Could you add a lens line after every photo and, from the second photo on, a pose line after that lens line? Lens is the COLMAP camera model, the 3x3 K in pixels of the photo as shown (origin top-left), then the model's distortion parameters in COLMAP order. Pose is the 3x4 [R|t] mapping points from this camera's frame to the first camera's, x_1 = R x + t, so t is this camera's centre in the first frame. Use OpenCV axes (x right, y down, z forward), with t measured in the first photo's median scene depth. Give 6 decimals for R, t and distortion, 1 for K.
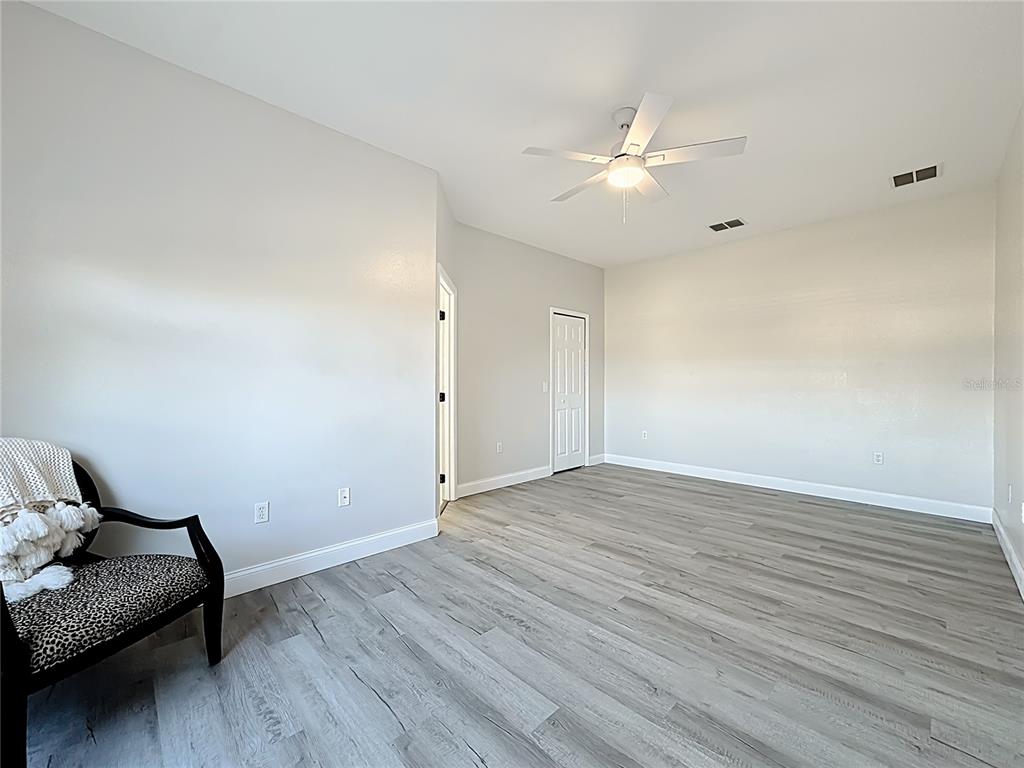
lens RADIAL K [[424.6, 0, 511.7], [0, 424.6, 386.4], [0, 0, 1]] dist [-0.037056, 0.015981]
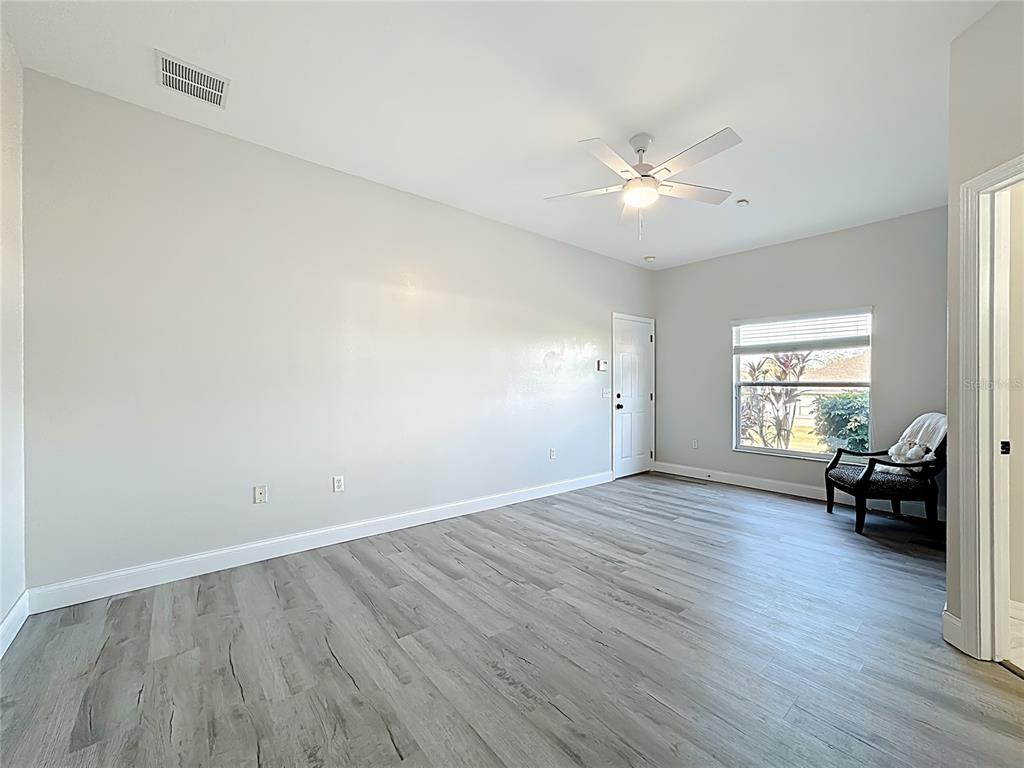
lens RADIAL K [[424.6, 0, 511.7], [0, 424.6, 386.4], [0, 0, 1]] dist [-0.037056, 0.015981]
pose [[-0.997083, -0.001288, 0.076316, 0.538297], [-0.000397, 0.999932, 0.011686, -0.028907], [-0.076325, 0.011622, -0.997015, 2.183218]]
